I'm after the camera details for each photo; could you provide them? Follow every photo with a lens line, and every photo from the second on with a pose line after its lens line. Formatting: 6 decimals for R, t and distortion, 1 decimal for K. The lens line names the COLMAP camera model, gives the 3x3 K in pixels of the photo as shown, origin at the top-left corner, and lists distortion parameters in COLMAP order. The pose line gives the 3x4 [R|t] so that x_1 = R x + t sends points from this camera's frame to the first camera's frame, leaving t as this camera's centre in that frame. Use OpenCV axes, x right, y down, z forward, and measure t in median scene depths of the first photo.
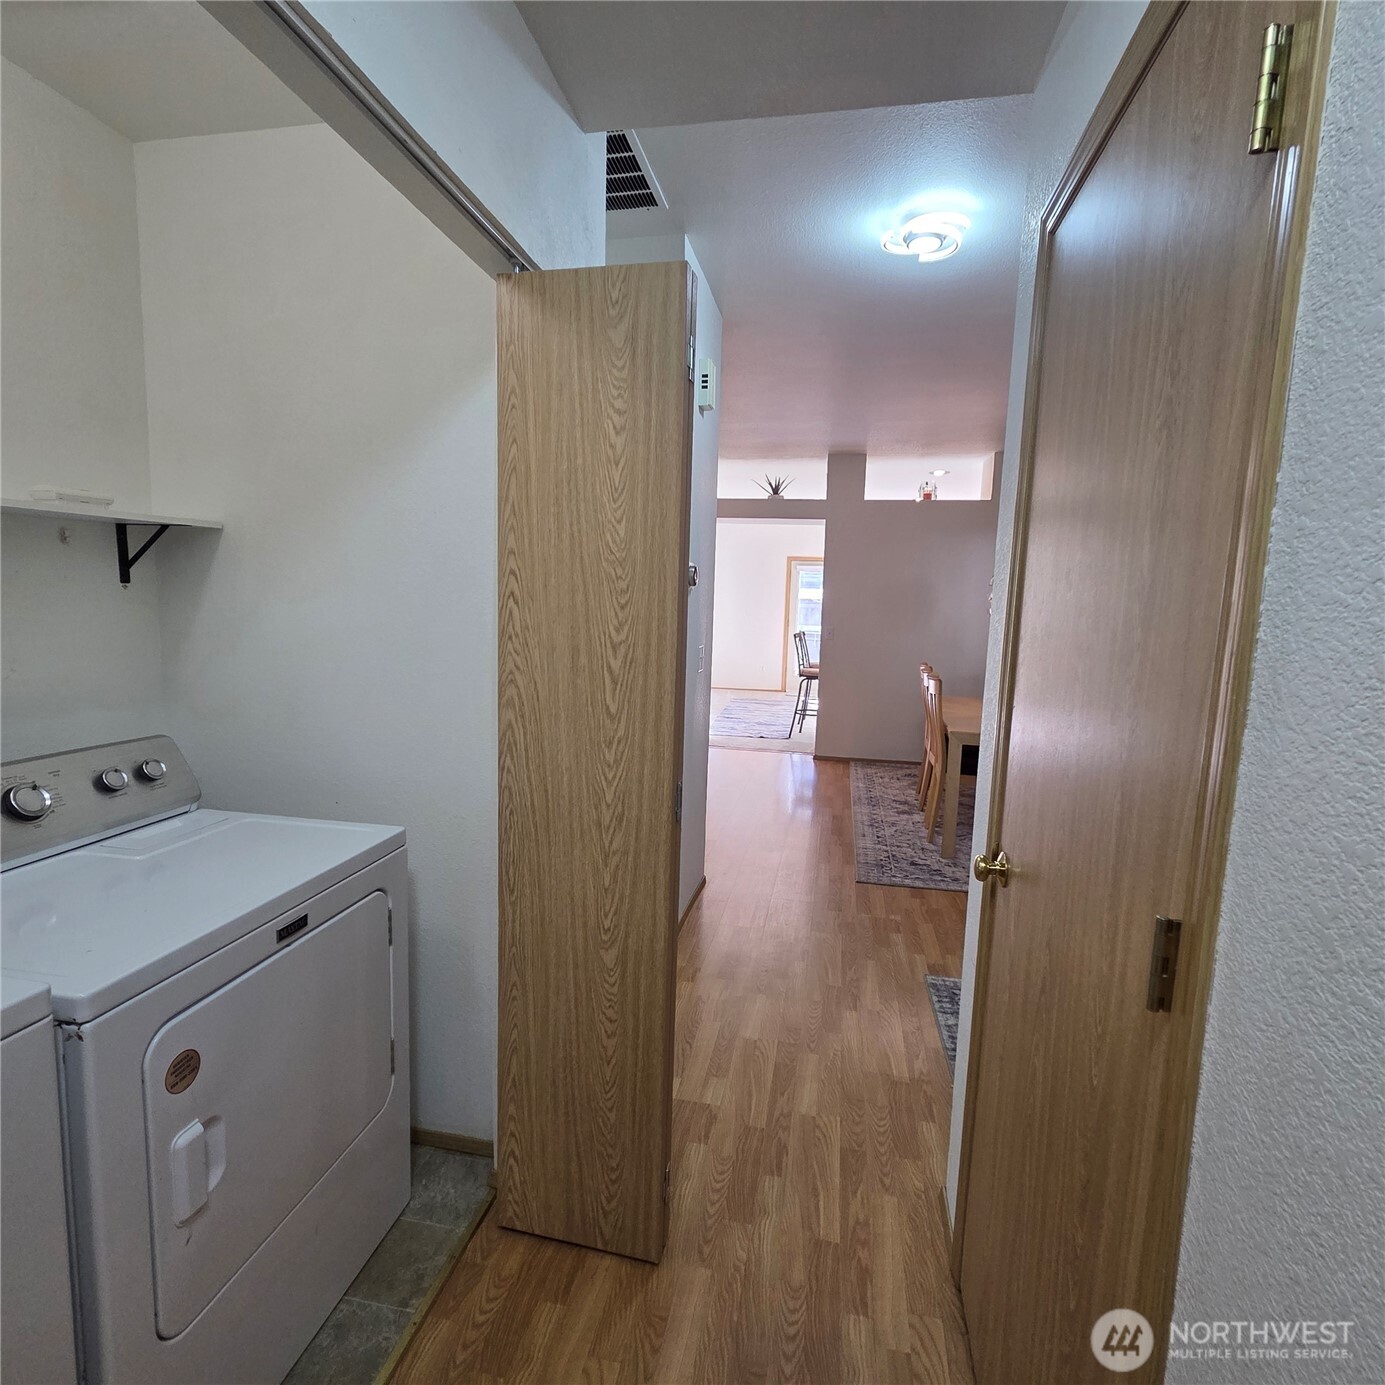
lens RADIAL K [[752.7, 0, 692.5], [0, 752.7, 692.5], [0, 0, 1]] dist [0.003988, -0.001085]
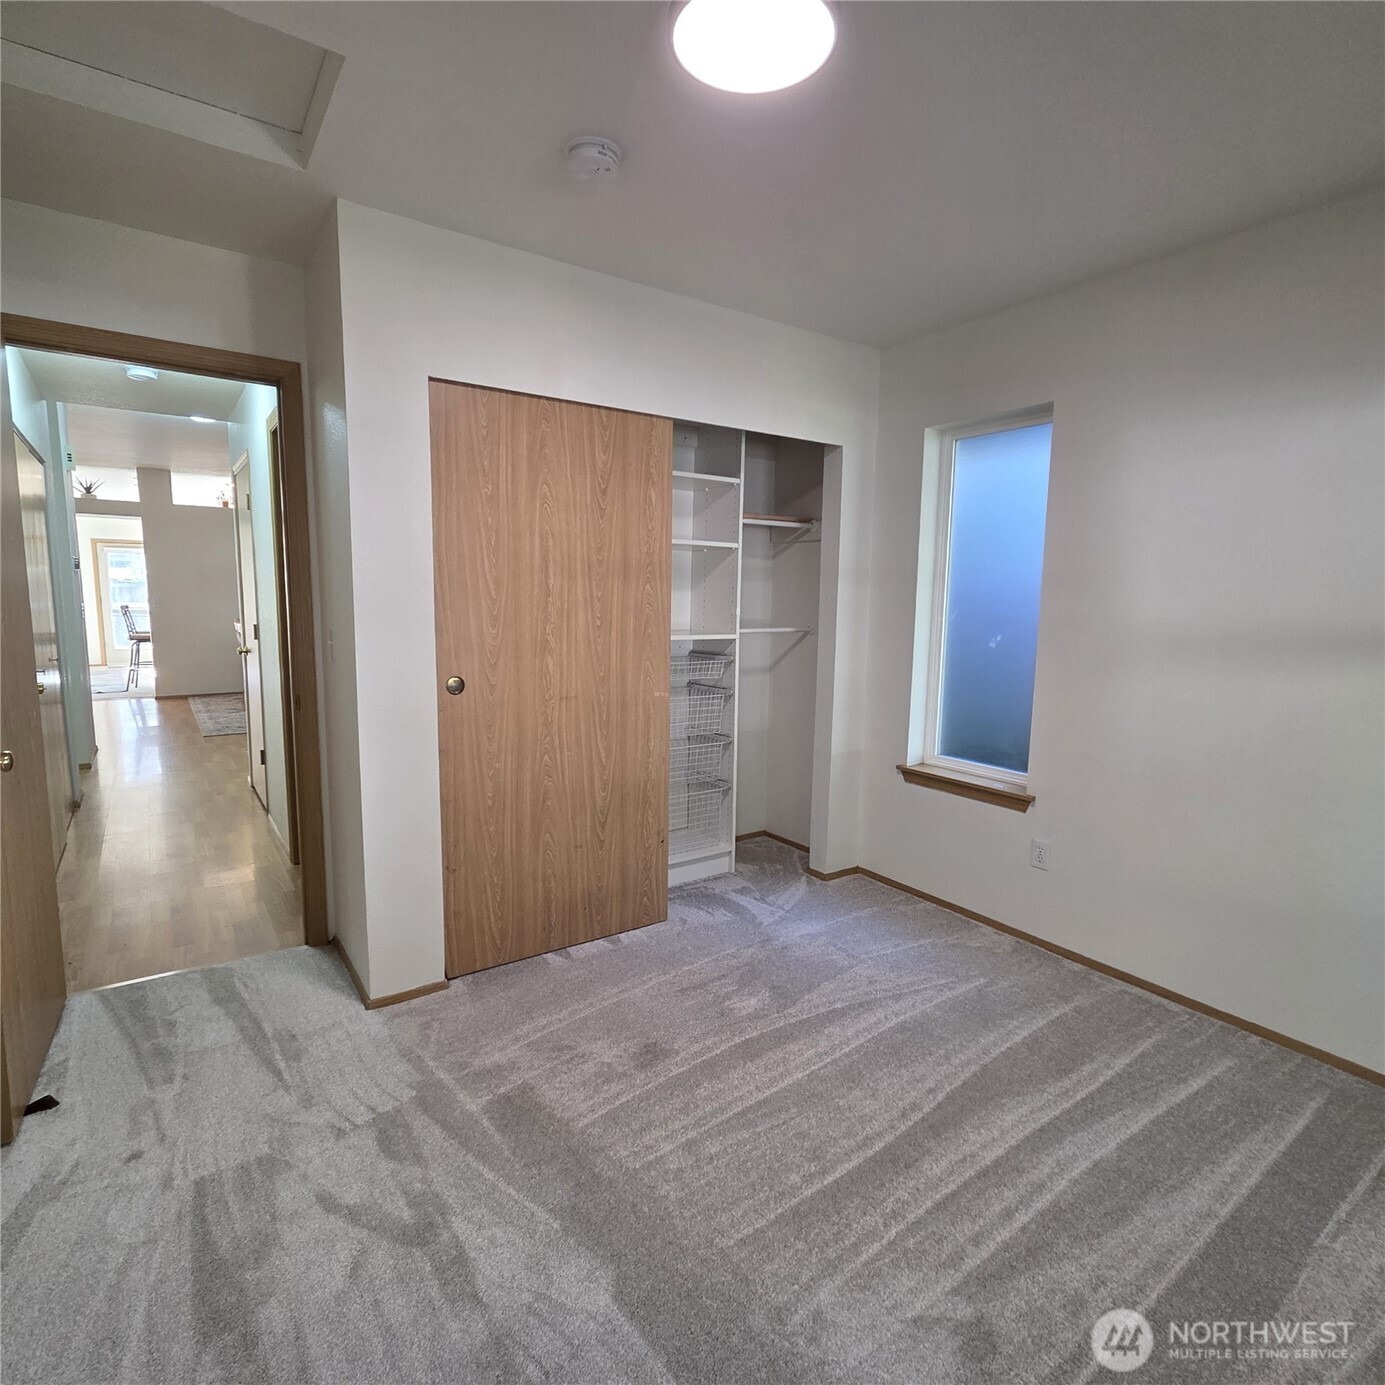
lens RADIAL K [[752.7, 0, 692.5], [0, 752.7, 692.5], [0, 0, 1]] dist [0.003988, -0.001085]
pose [[0.684729, -0.114294, 0.719780, -0.169201], [0.097238, 0.993123, 0.065195, 0.097787], [-0.722282, 0.025349, 0.691134, -0.692606]]
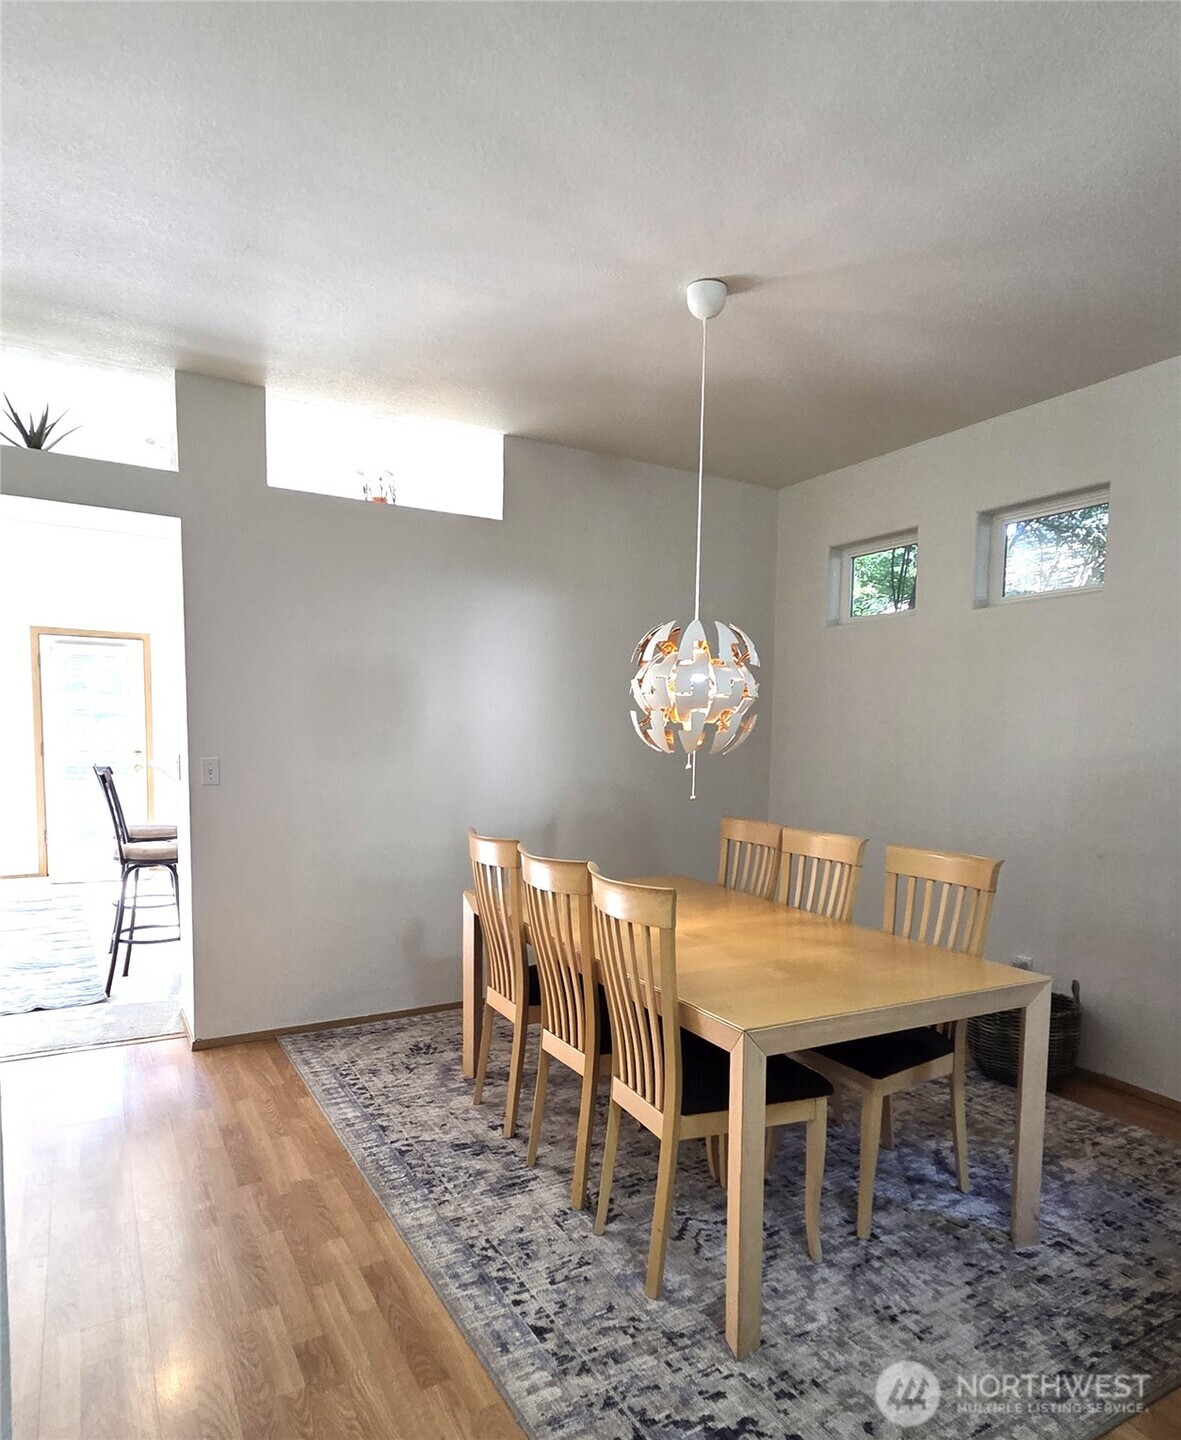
lens RADIAL K [[886.0, 0, 588.5], [0, 886.0, 797.8], [0, 0, 1]] dist [0.002187, 0.000416]
pose [[0.752604, -0.078130, 0.653822, 0.004334], [0.095063, 0.995426, 0.009525, -0.052593], [-0.651575, 0.054985, 0.756589, 0.511275]]
